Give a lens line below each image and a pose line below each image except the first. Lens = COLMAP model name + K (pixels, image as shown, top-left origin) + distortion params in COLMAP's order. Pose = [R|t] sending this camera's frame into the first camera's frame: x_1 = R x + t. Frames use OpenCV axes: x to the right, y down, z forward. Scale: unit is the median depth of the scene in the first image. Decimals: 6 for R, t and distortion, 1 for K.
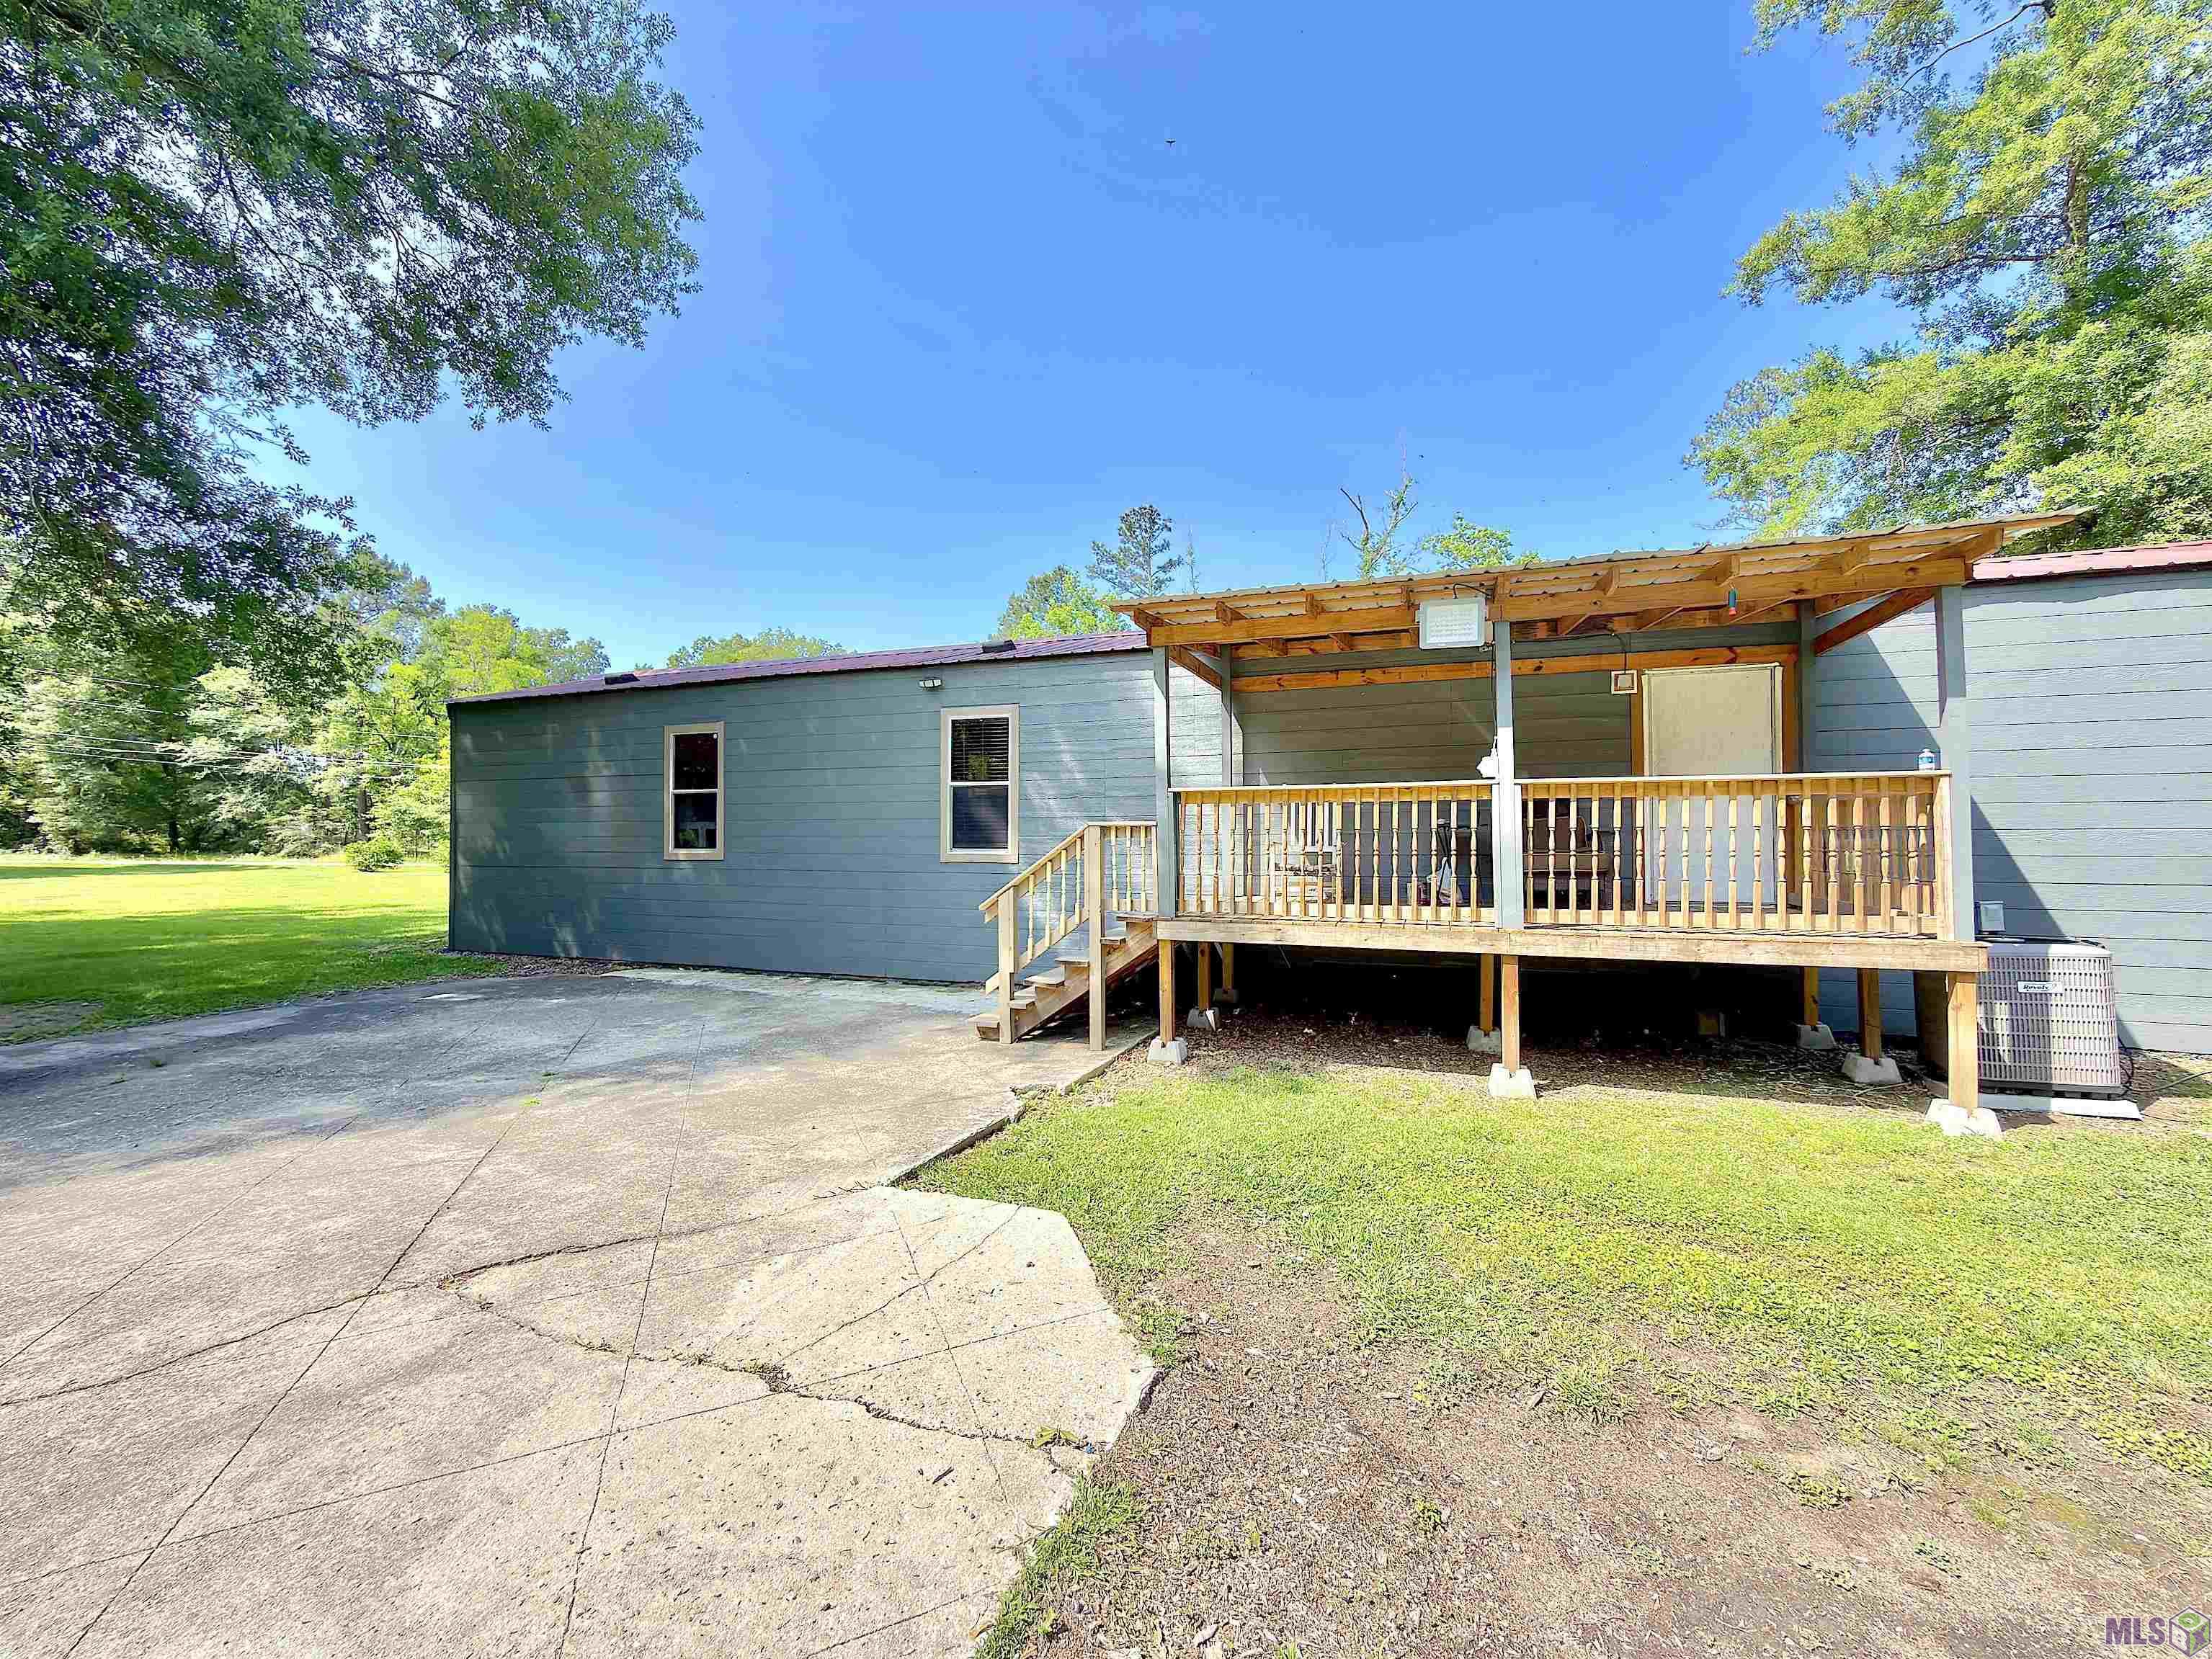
lens RADIAL K [[879.7, 0, 1114.0], [0, 879.7, 832.1], [0, 0, 1]] dist [-0.001070, -0.000119]
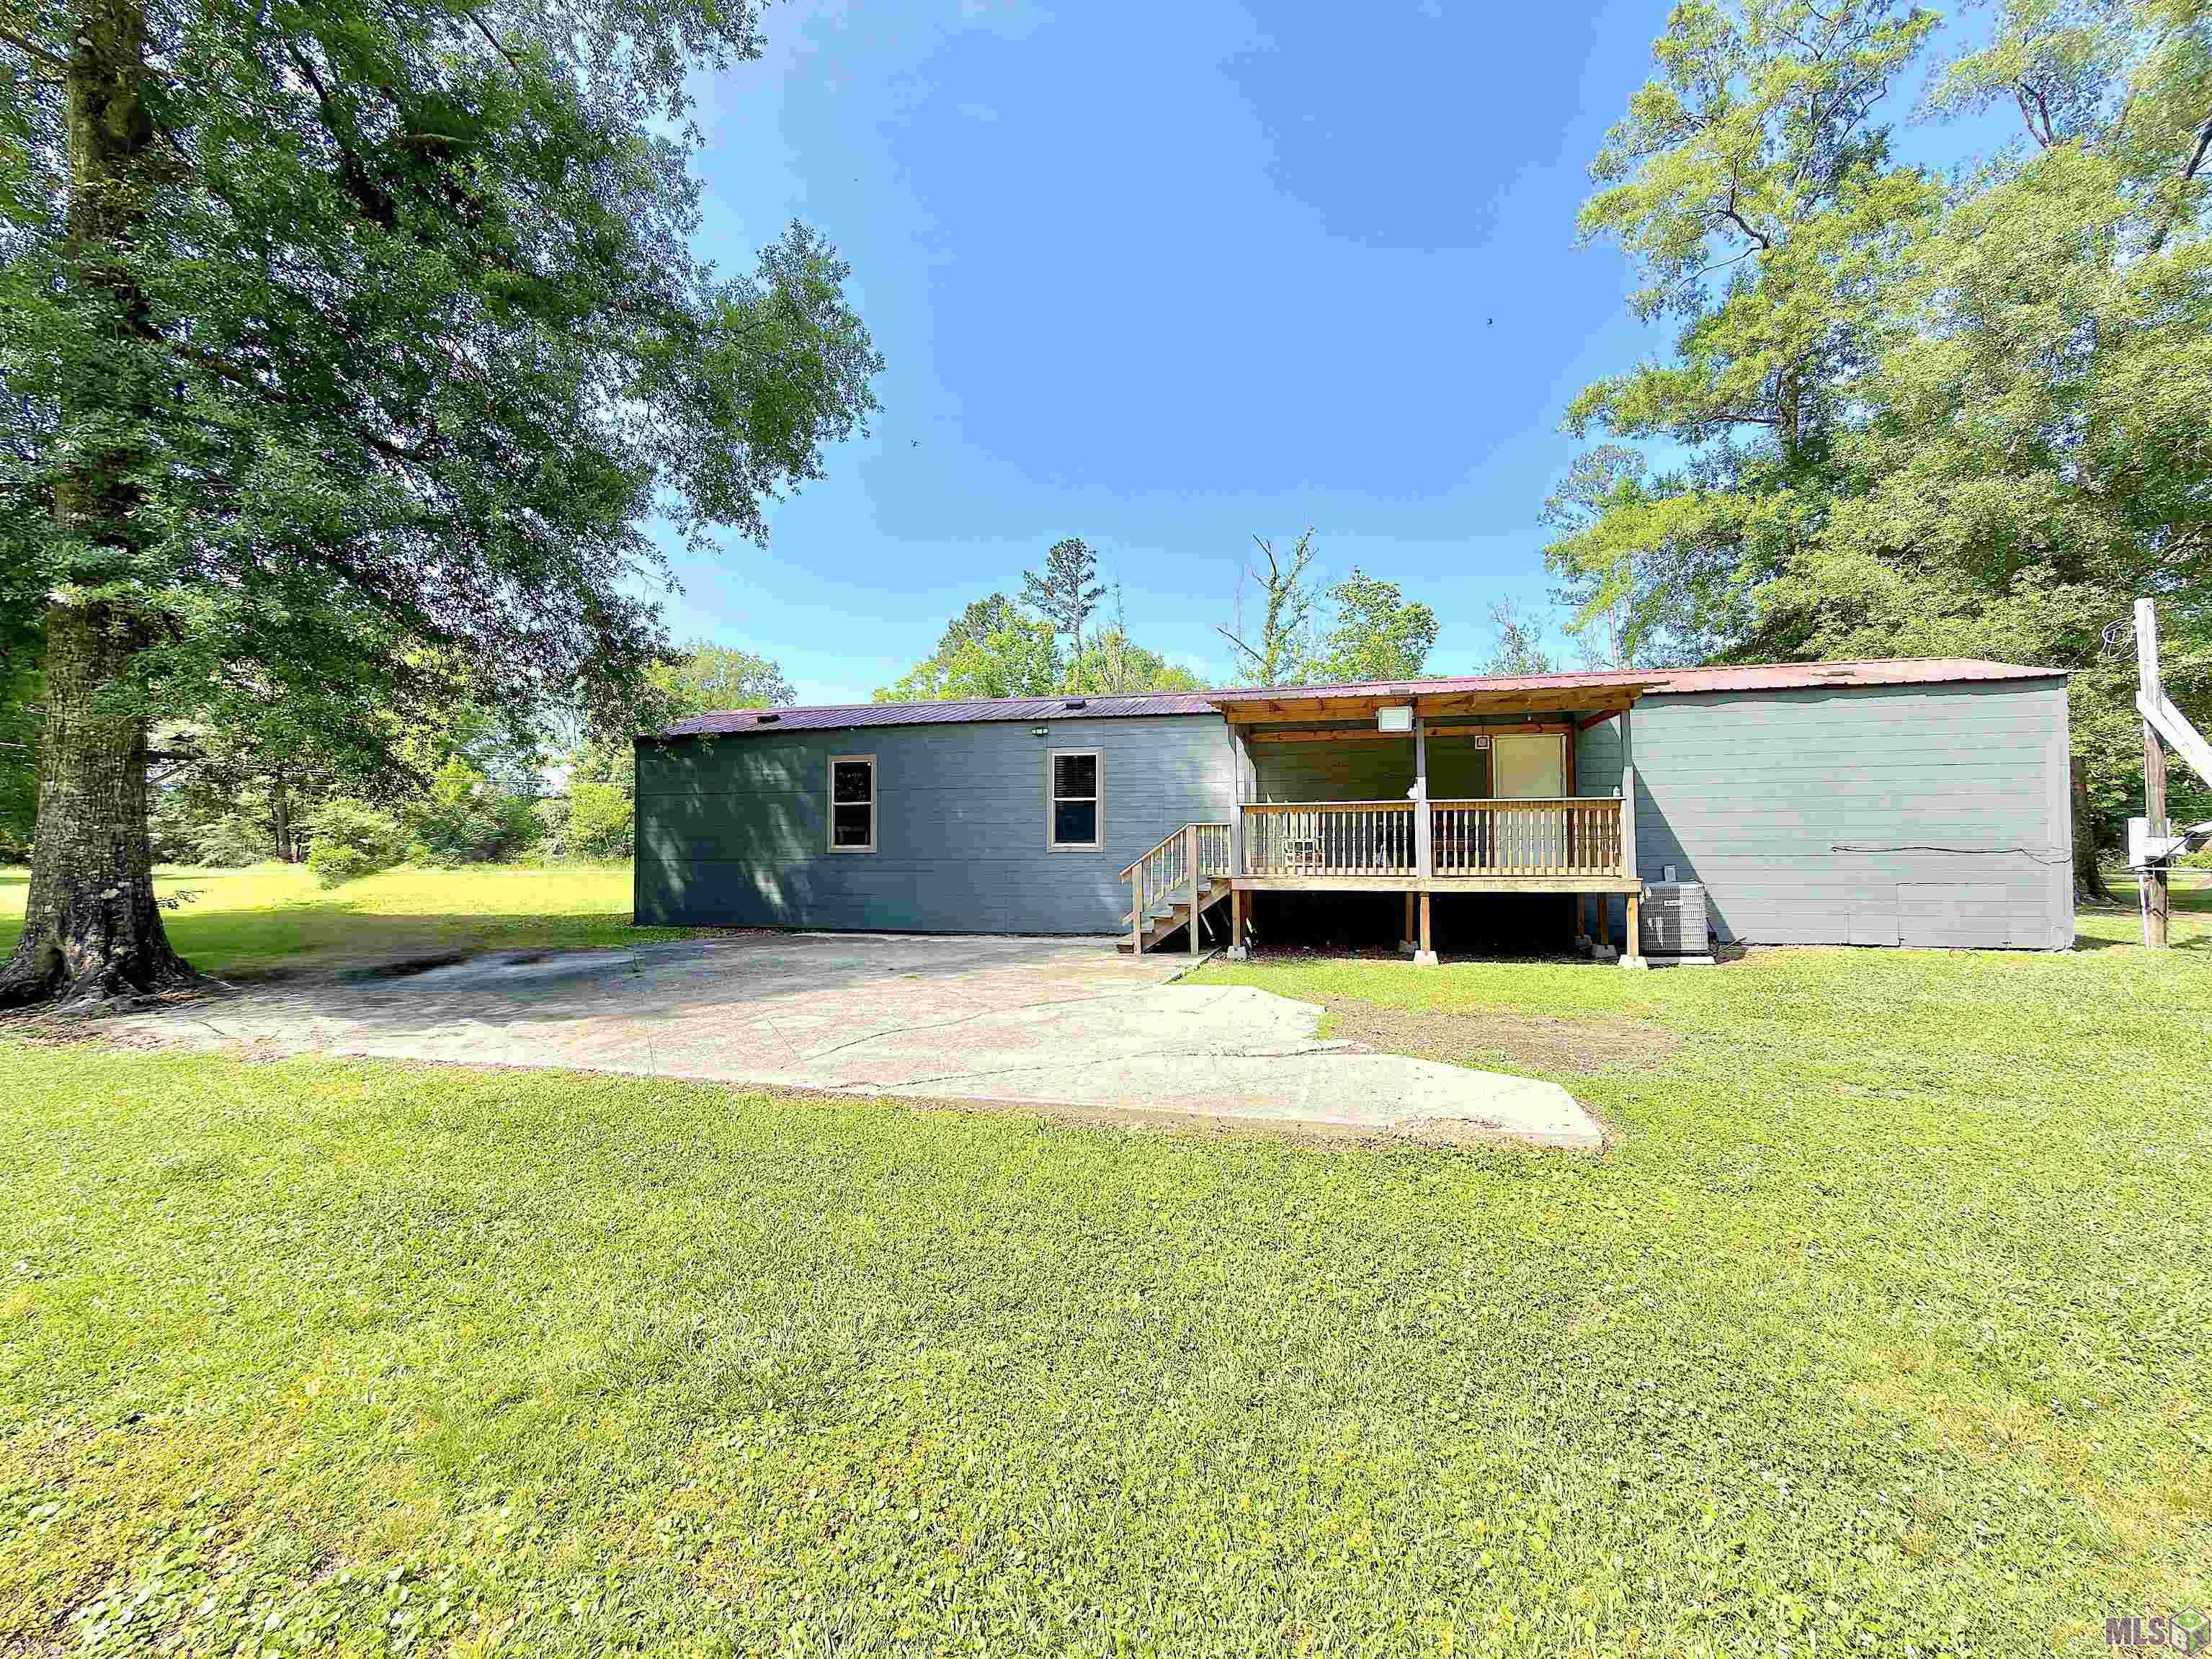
lens RADIAL K [[879.7, 0, 1108.7], [0, 879.7, 824.6], [0, 0, 1]] dist [-0.001070, -0.000119]
pose [[0.993878, -0.000317, 0.110480, -0.361187], [0.002524, 0.999800, -0.019839, 0.023940], [-0.110452, 0.019997, 0.993680, -0.672734]]
